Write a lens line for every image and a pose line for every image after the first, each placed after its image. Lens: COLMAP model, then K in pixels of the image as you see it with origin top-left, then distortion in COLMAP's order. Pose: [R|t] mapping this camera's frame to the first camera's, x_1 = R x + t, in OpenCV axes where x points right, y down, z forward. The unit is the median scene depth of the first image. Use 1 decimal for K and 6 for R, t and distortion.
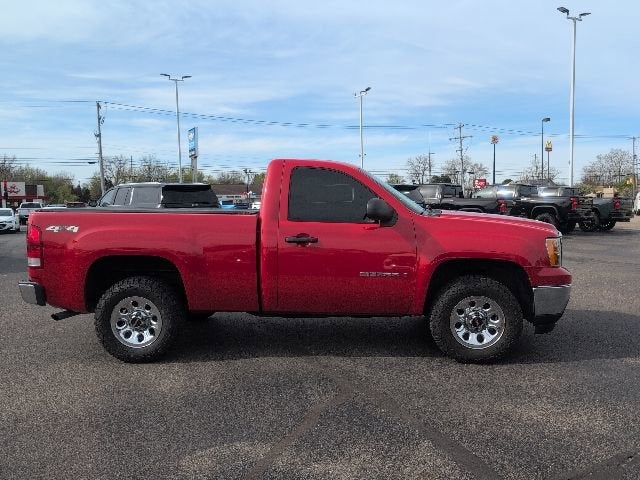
lens RADIAL K [[532.1, 0, 320.0], [0, 532.1, 240.0], [0, 0, 1]] dist [0.026325, -0.012157]
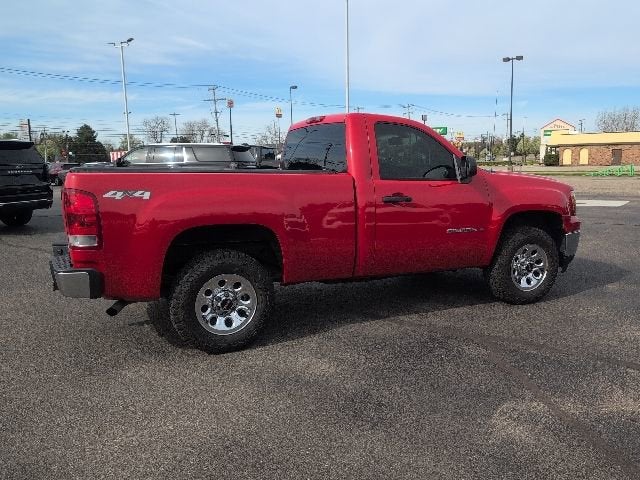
lens RADIAL K [[532.1, 0, 320.0], [0, 532.1, 240.0], [0, 0, 1]] dist [0.026325, -0.012157]
pose [[0.885207, -0.067381, 0.460292, -0.590783], [0.036050, 0.996415, 0.076534, -0.005349], [-0.463799, -0.051155, 0.884462, 0.200554]]
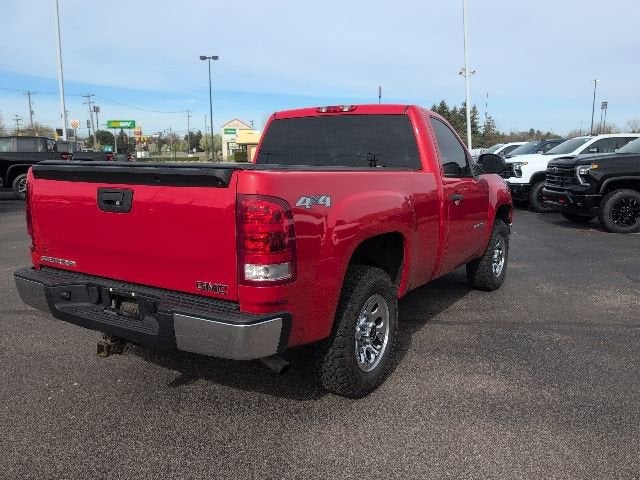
lens RADIAL K [[532.1, 0, 320.0], [0, 532.1, 240.0], [0, 0, 1]] dist [0.026325, -0.012157]
pose [[0.478342, -0.125210, 0.869202, -0.948490], [0.055659, 0.992116, 0.112285, -0.042439], [-0.876408, -0.005331, 0.481540, 0.733081]]
